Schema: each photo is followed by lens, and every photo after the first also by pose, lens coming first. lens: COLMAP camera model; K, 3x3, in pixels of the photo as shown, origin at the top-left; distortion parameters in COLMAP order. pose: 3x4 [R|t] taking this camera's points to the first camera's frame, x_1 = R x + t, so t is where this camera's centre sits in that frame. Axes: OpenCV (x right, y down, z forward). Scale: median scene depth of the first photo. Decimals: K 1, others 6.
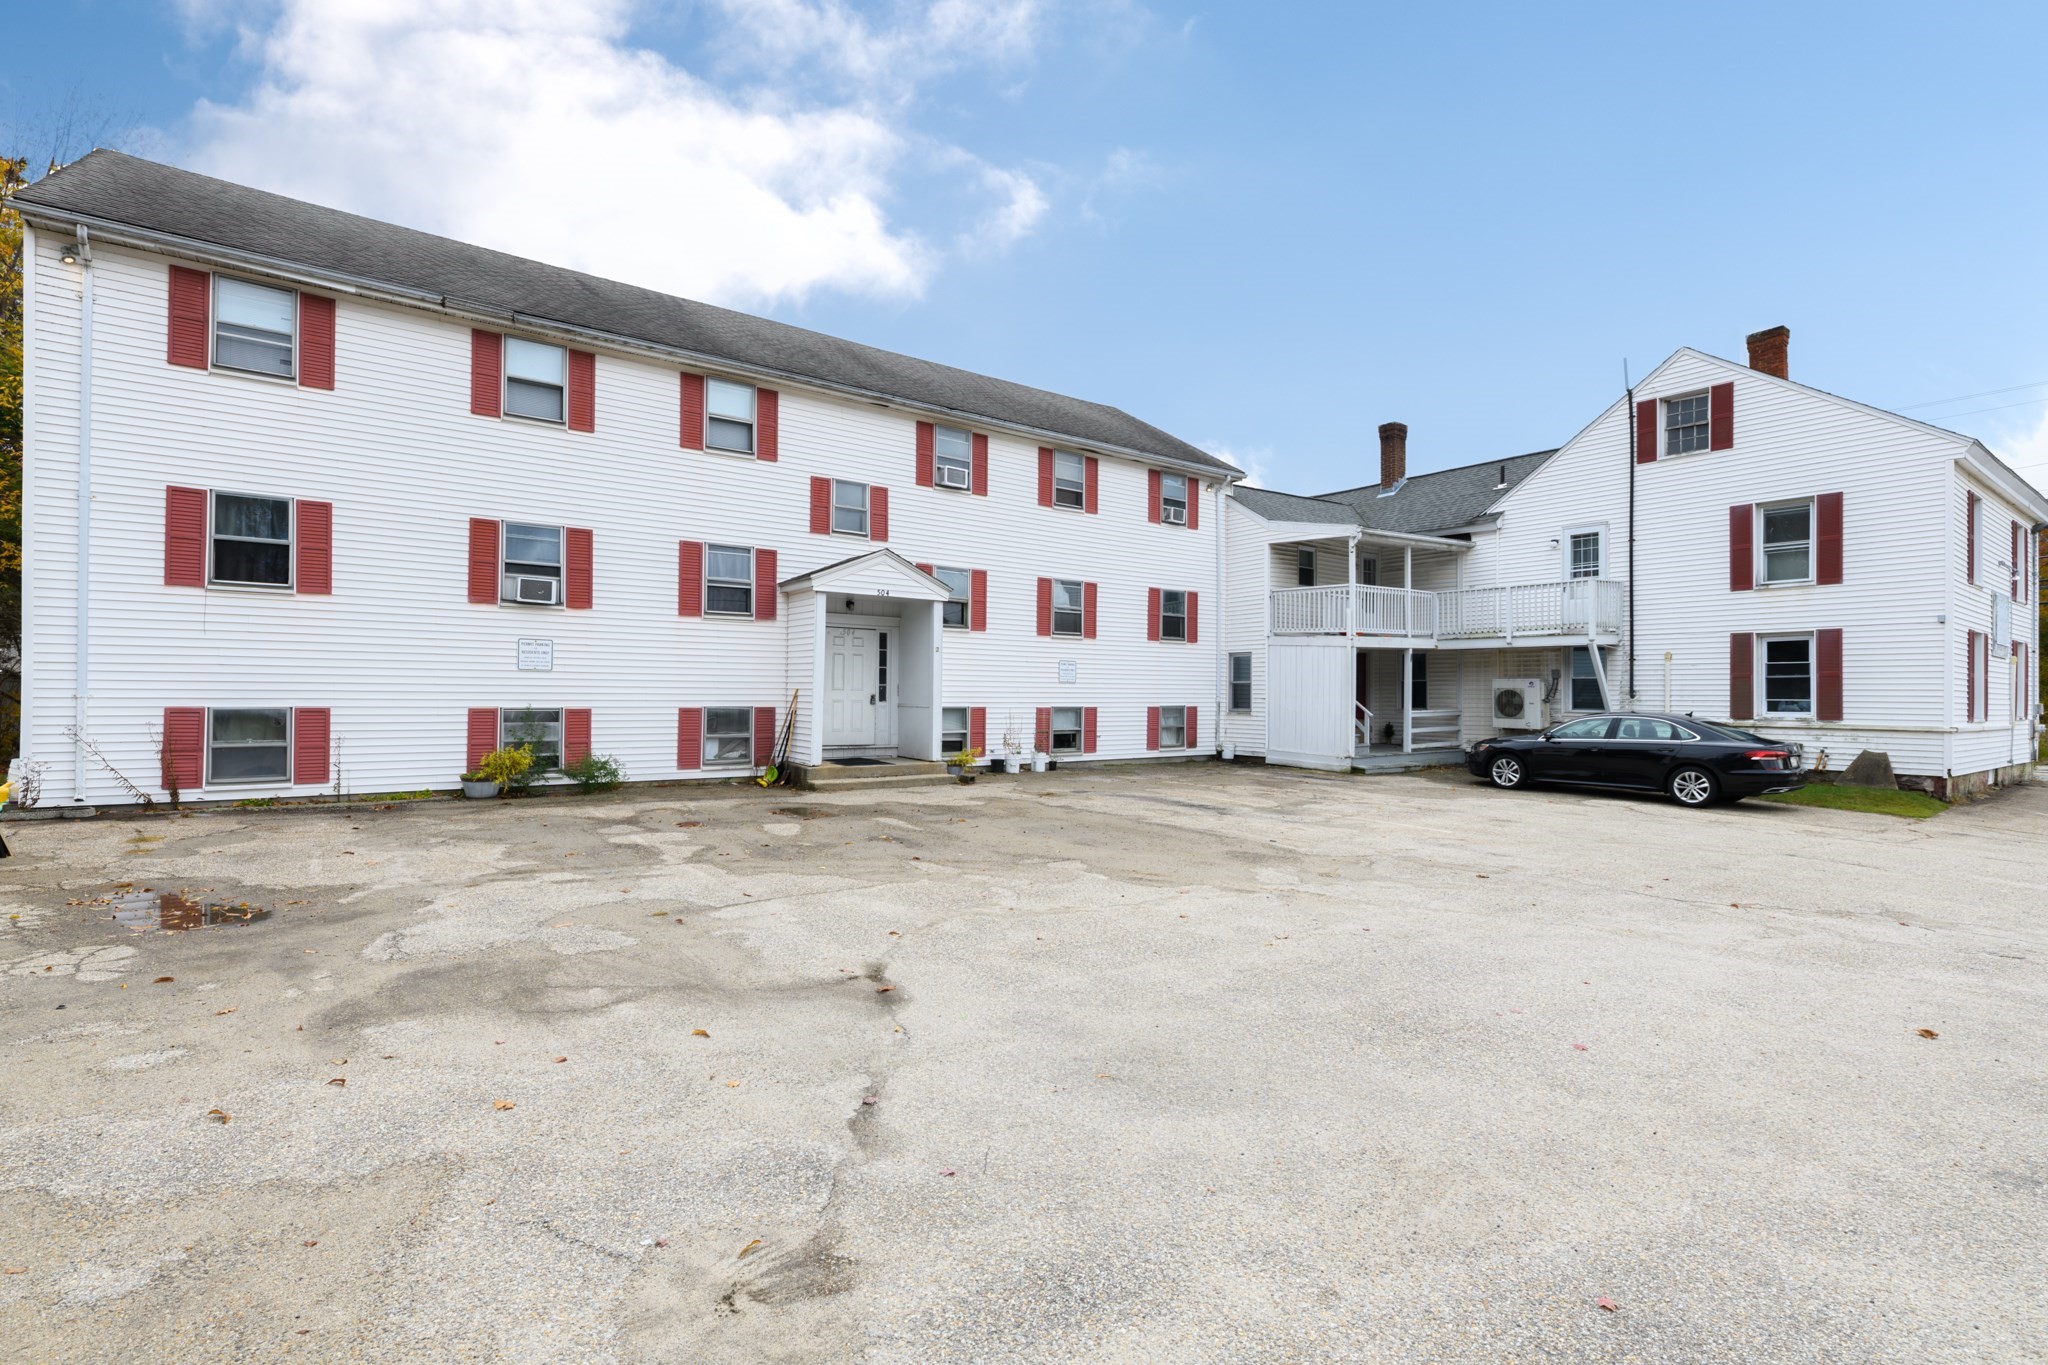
lens RADIAL K [[933.6, 0, 1024.9], [0, 933.6, 688.5], [0, 0, 1]] dist [0.004952, 0.000195]
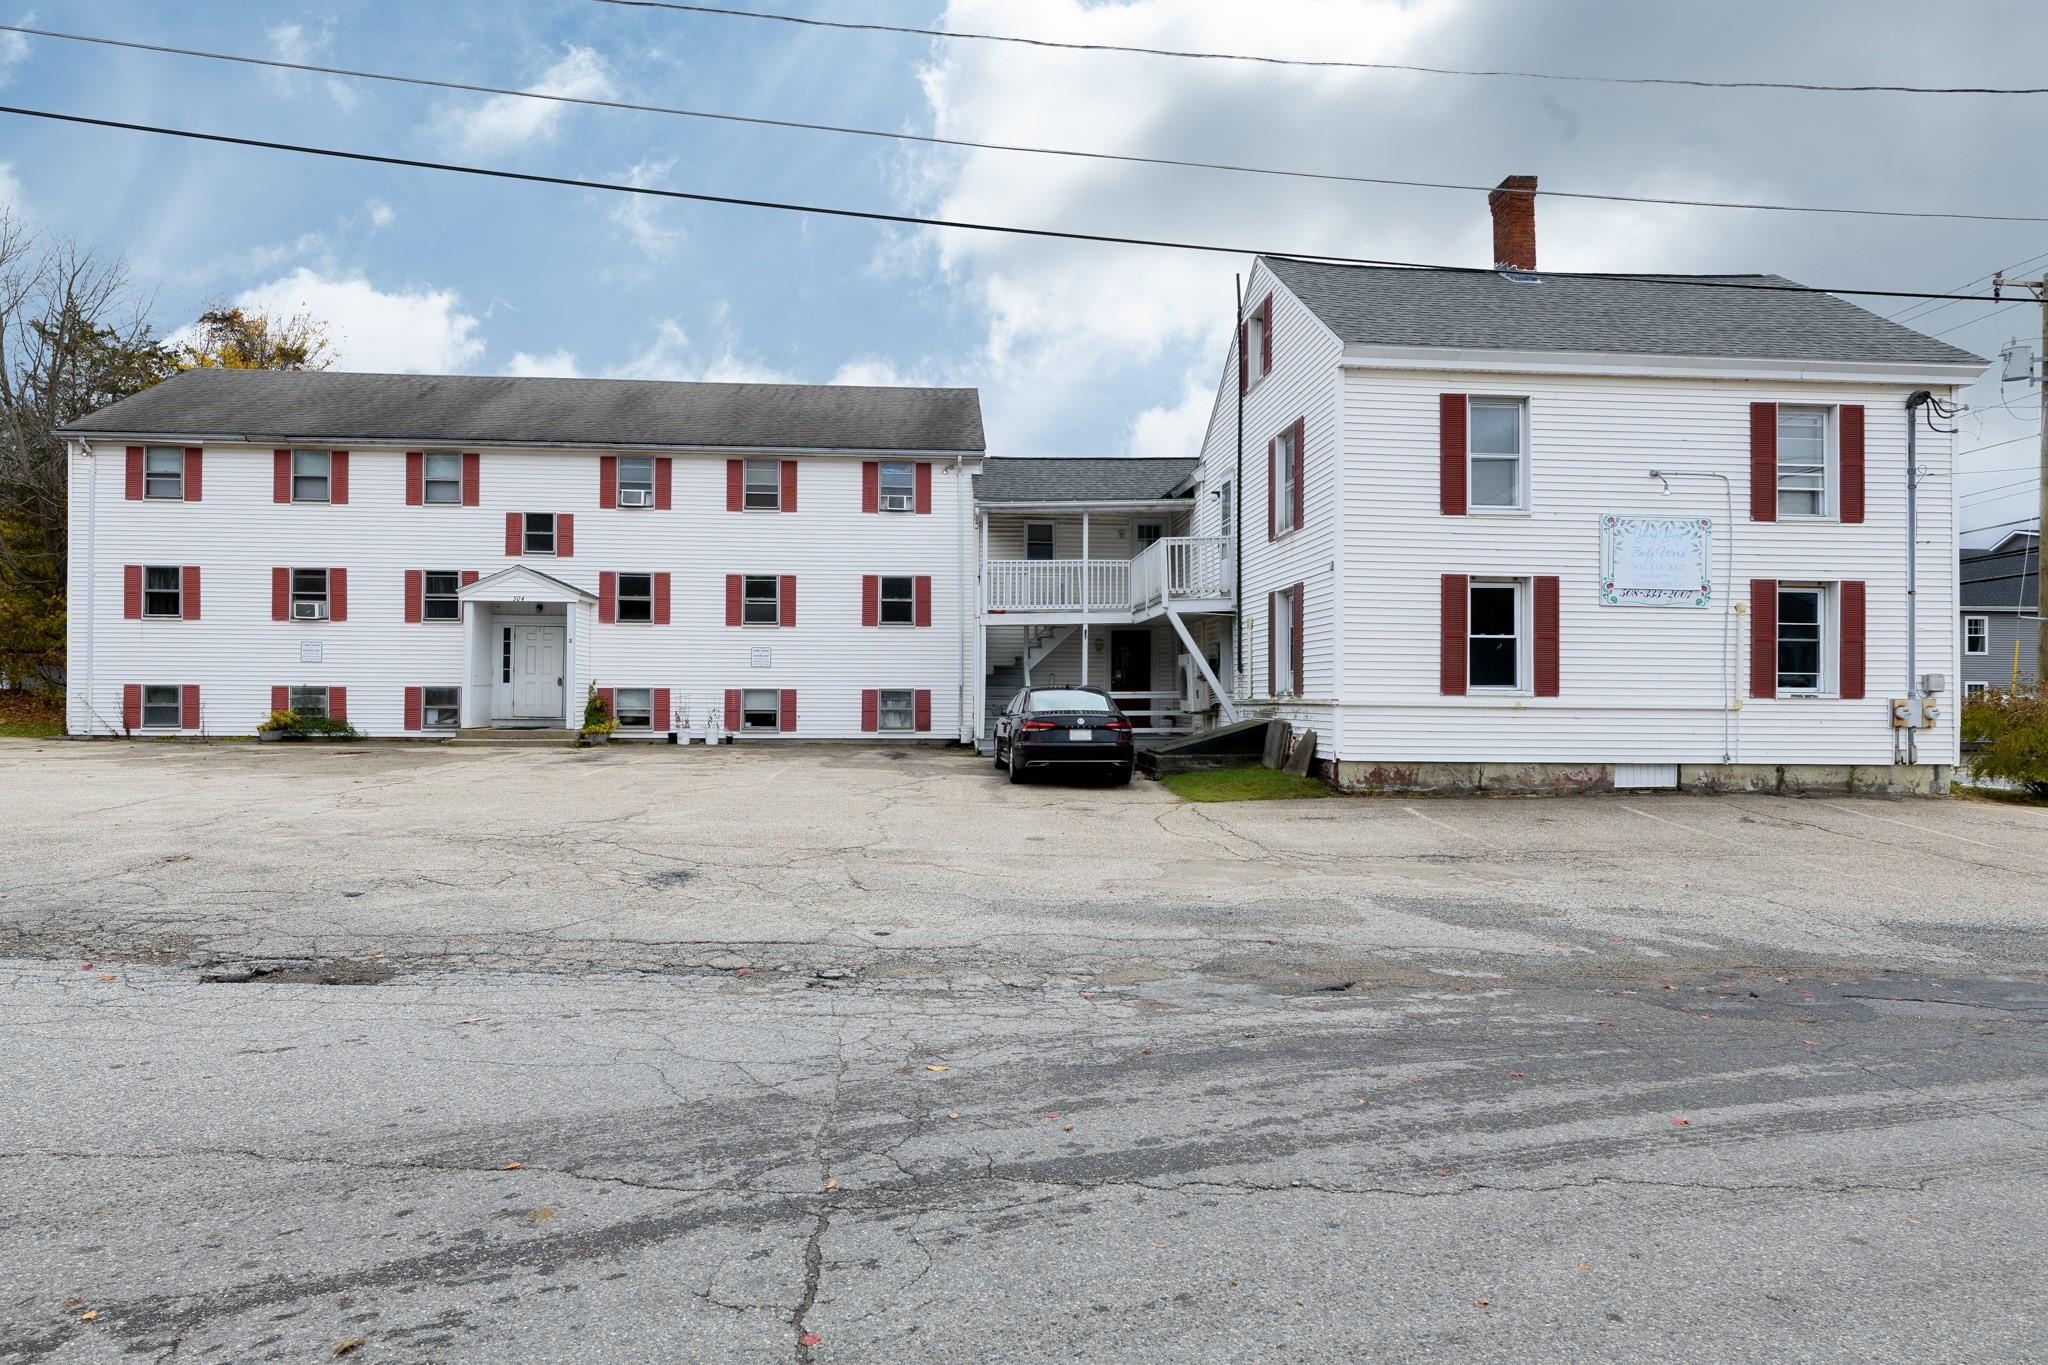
lens RADIAL K [[1078.0, 0, 1026.1], [0, 1078.0, 682.3], [0, 0, 1]] dist [-0.001942, 0.000922]
pose [[0.845634, -0.013581, -0.533591, 1.151907], [0.004661, 0.999826, -0.018061, 0.042099], [0.533743, 0.012786, 0.845550, 0.100093]]
